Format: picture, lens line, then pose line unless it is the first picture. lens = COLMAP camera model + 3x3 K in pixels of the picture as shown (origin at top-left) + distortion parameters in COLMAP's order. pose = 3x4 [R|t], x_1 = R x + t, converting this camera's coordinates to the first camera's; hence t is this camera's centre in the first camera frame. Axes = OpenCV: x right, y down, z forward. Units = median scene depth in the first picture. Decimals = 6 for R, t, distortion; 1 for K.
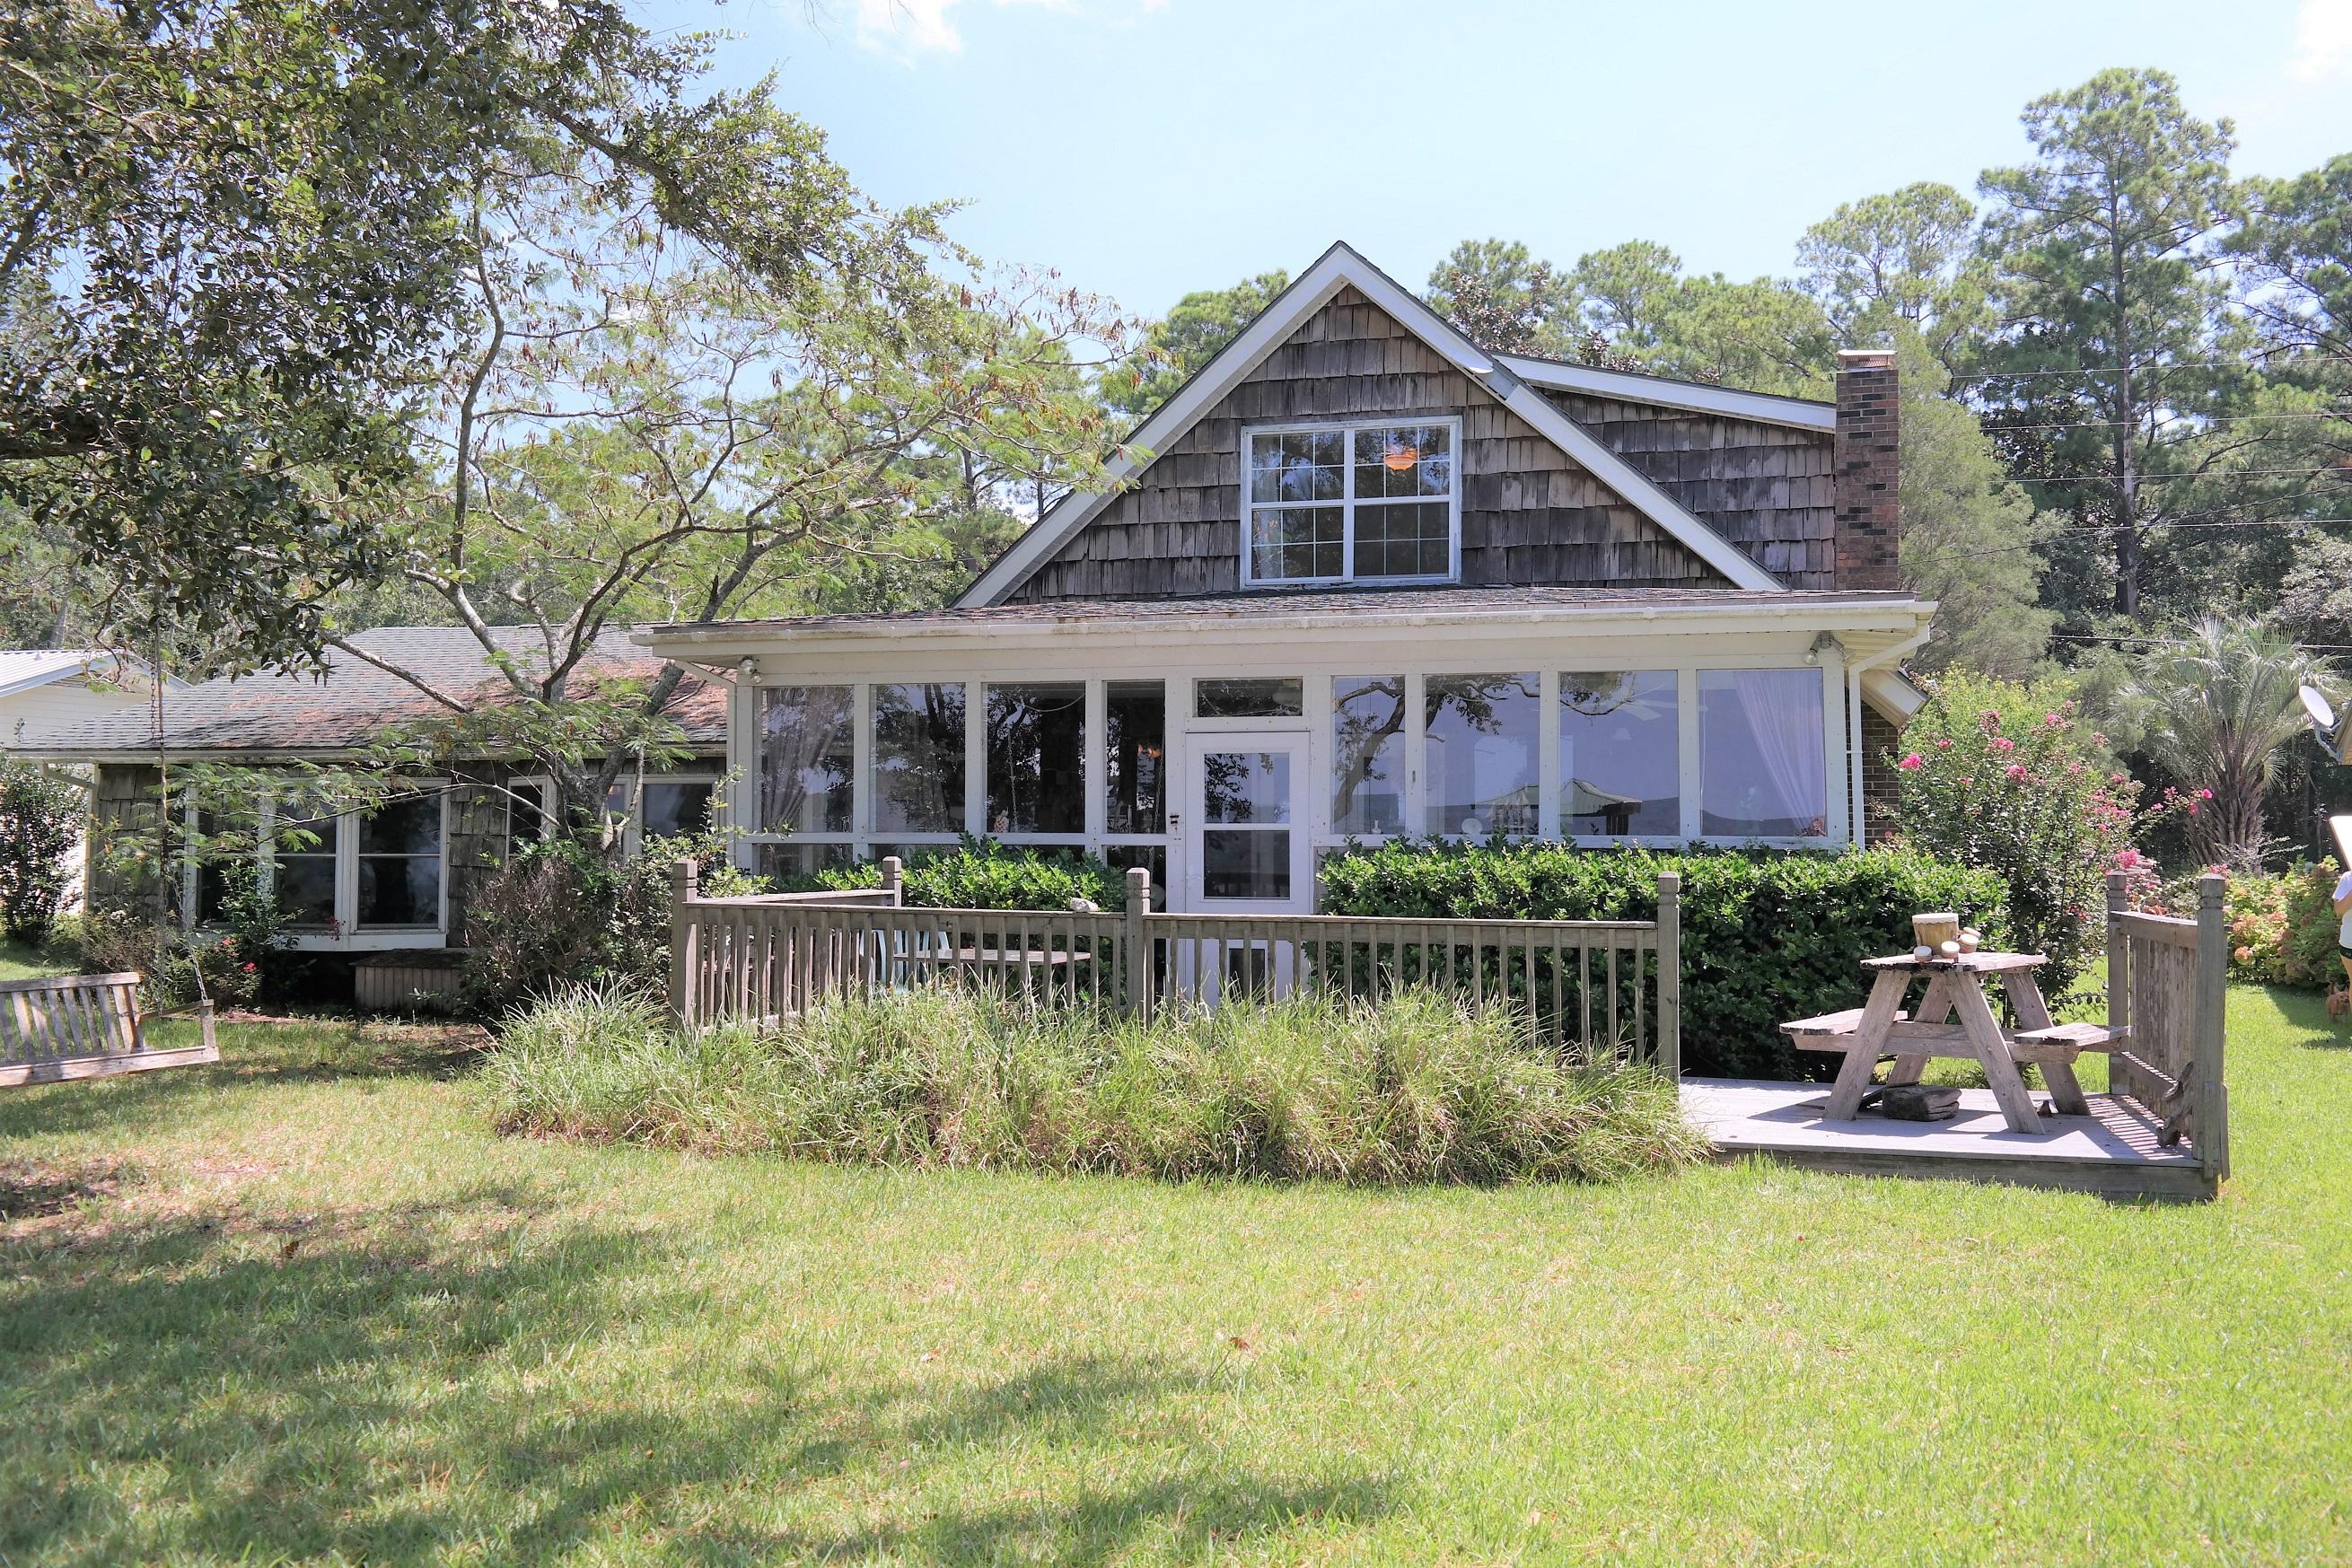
lens RADIAL K [[2184.2, 0, 1176.0], [0, 2184.2, 784.0], [0, 0, 1]] dist [0.005002, 0.002275]
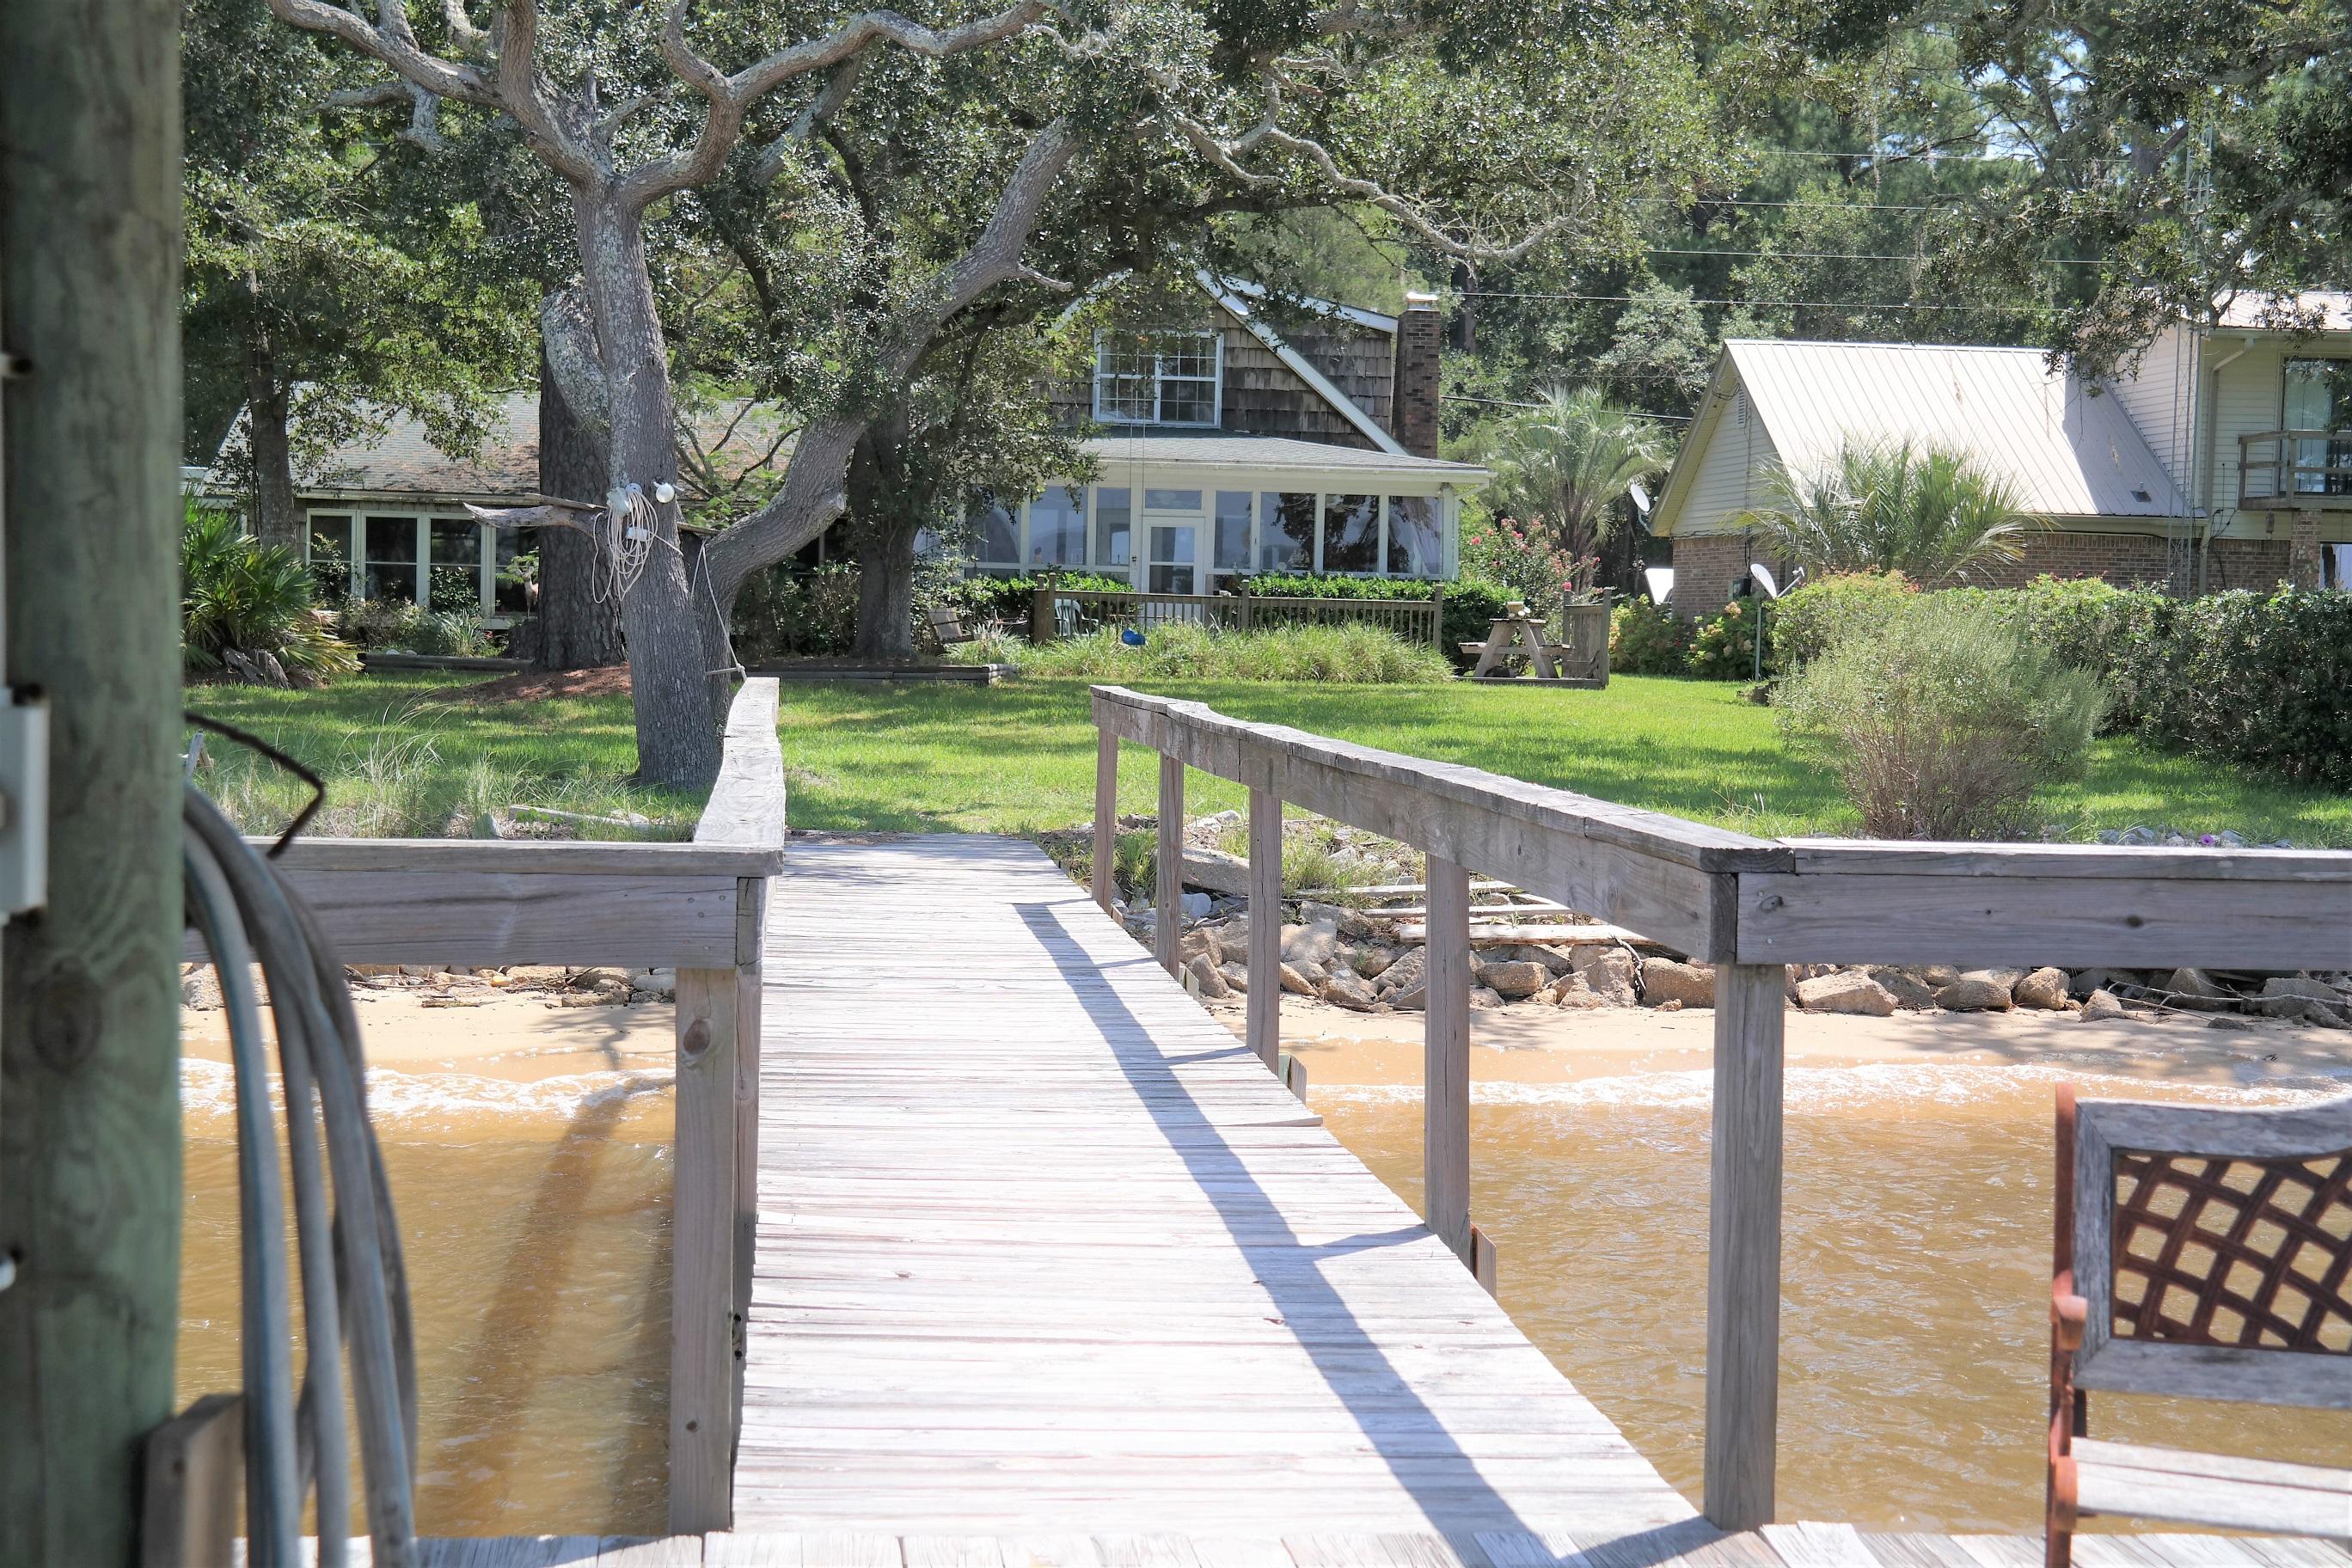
lens RADIAL K [[3704.7, 0, 1218.1], [0, 3704.7, 785.2], [0, 0, 1]] dist [0.042519, 1.227383]
pose [[0.932056, 0.006674, 0.362253, -0.976637], [-0.036505, 0.996472, 0.075567, -0.029427], [-0.360471, -0.083657, 0.929011, -1.859889]]
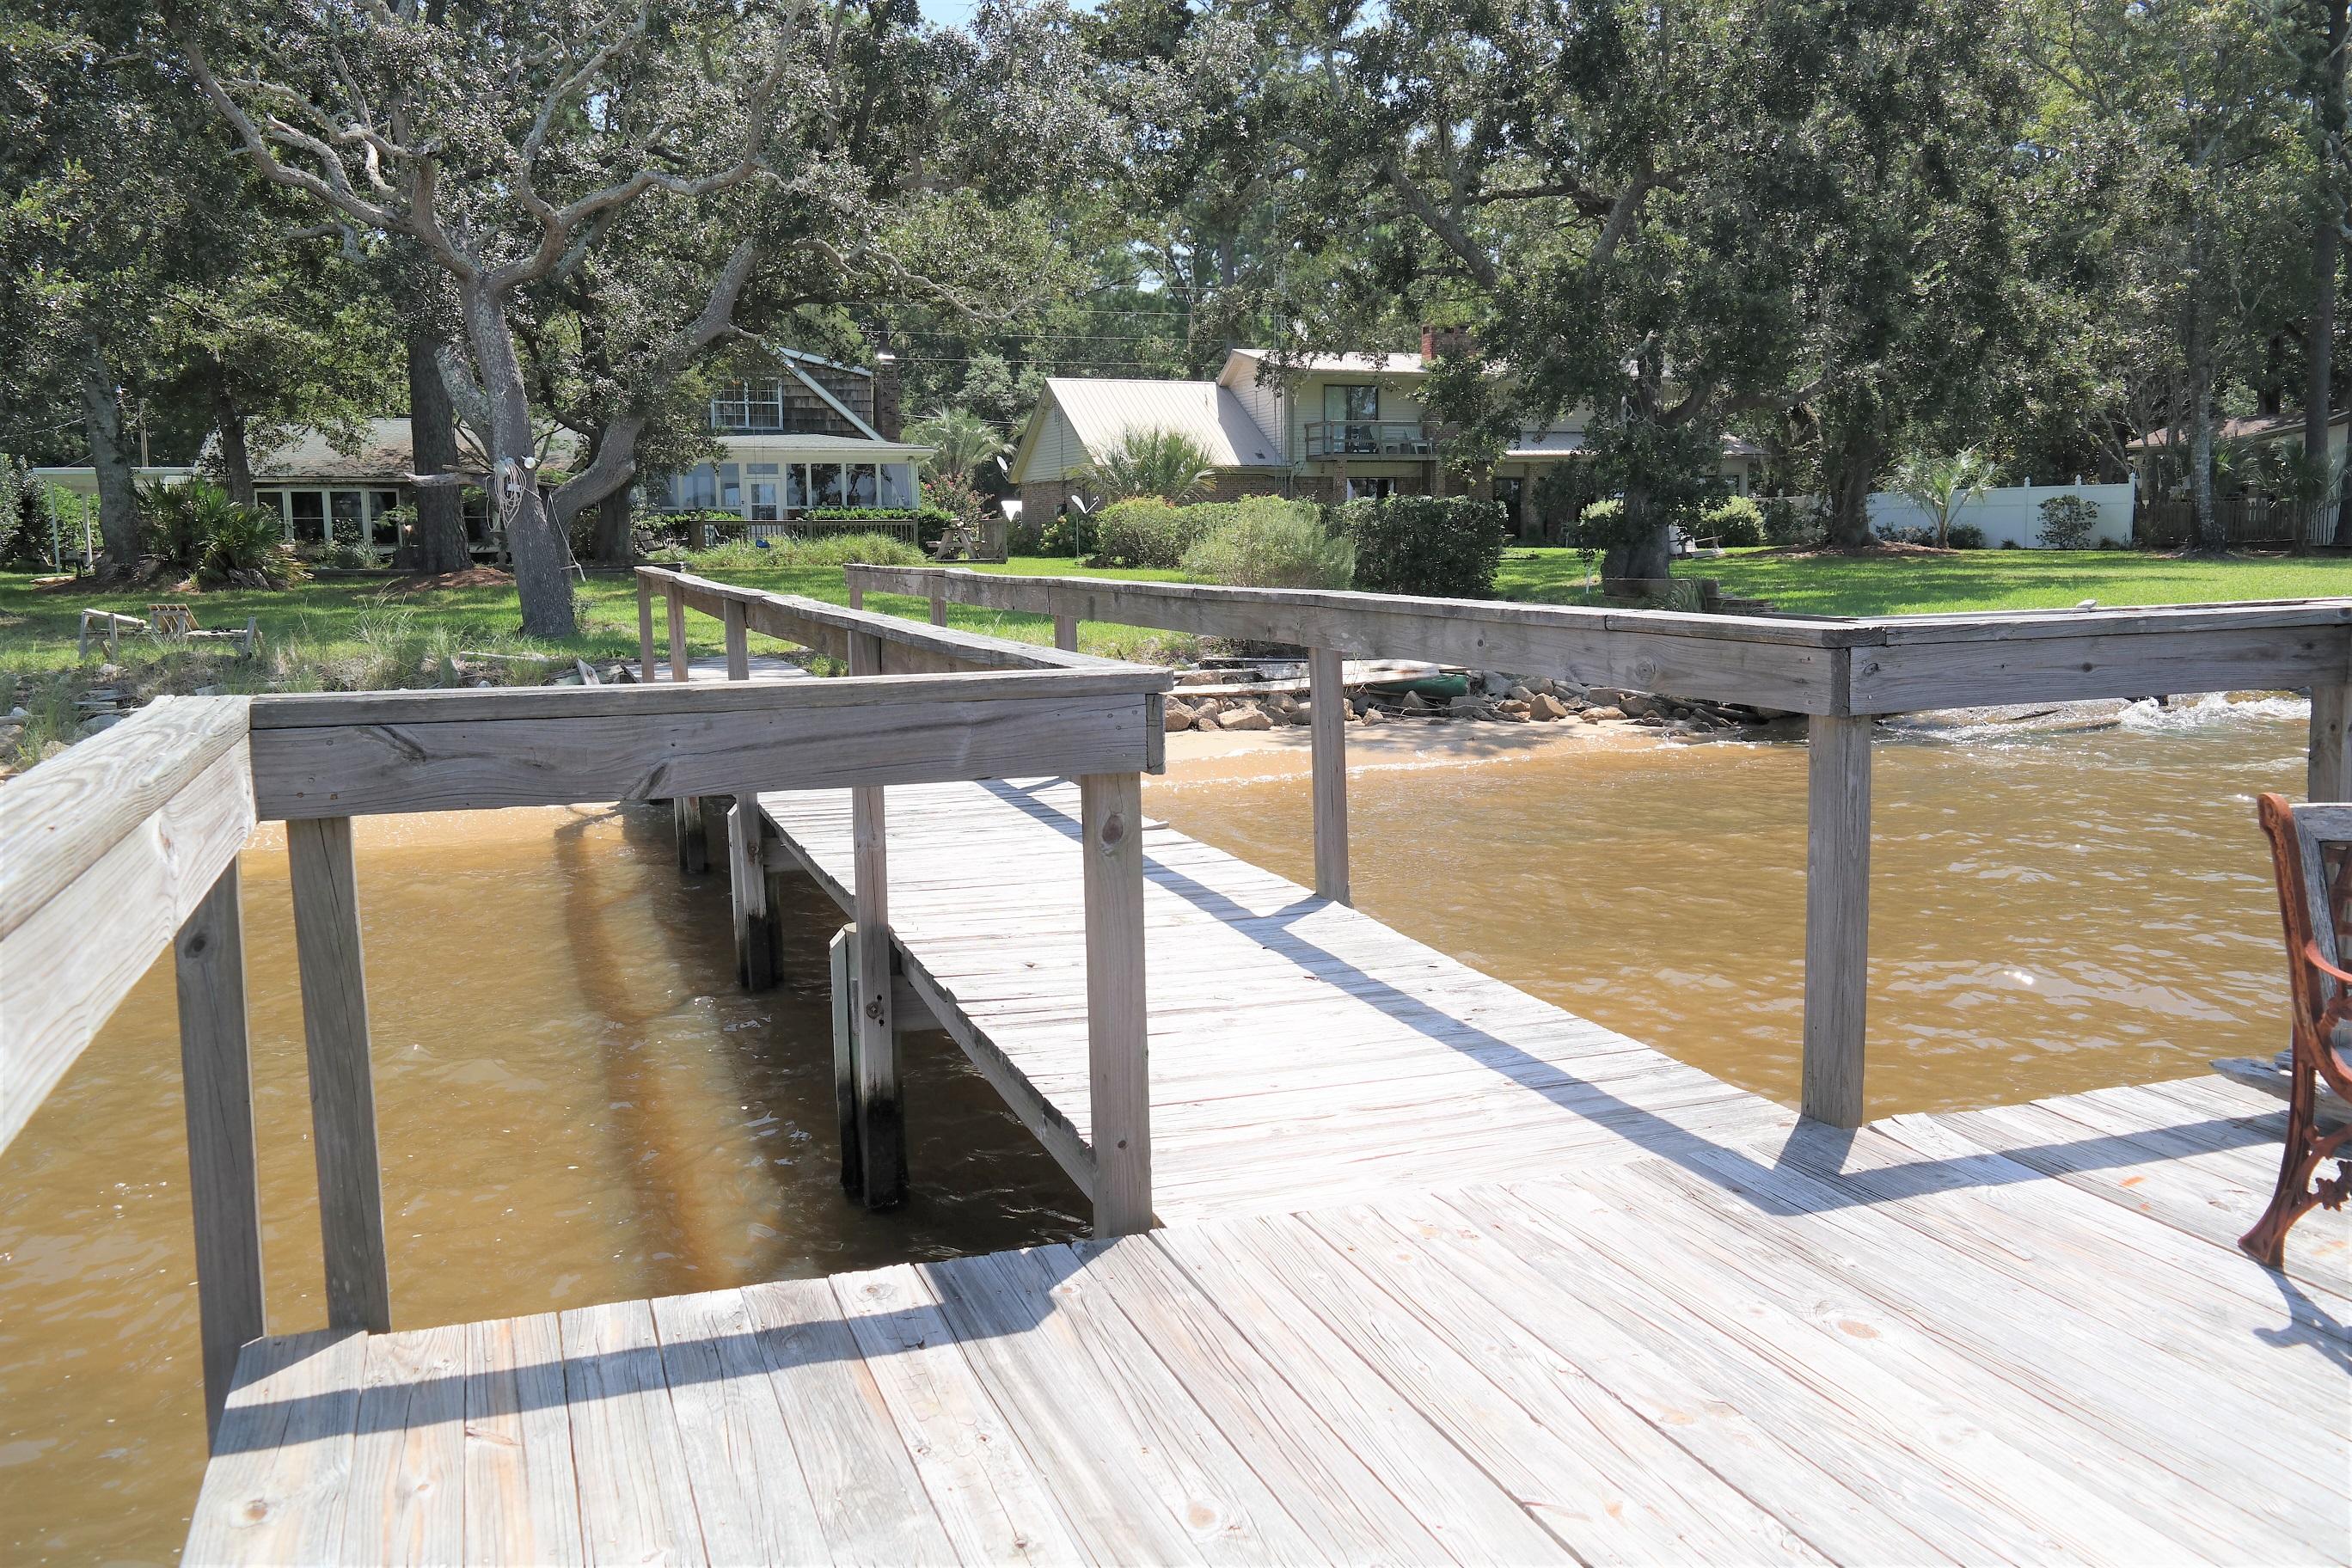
lens RADIAL K [[1869.7, 0, 1185.4], [0, 1869.7, 770.6], [0, 0, 1]] dist [0.013987, -0.008871]
pose [[0.824688, -0.079757, 0.559936, -1.000556], [-0.008101, 0.988240, 0.152697, -0.019188], [-0.565530, -0.130464, 0.814343, -1.729508]]
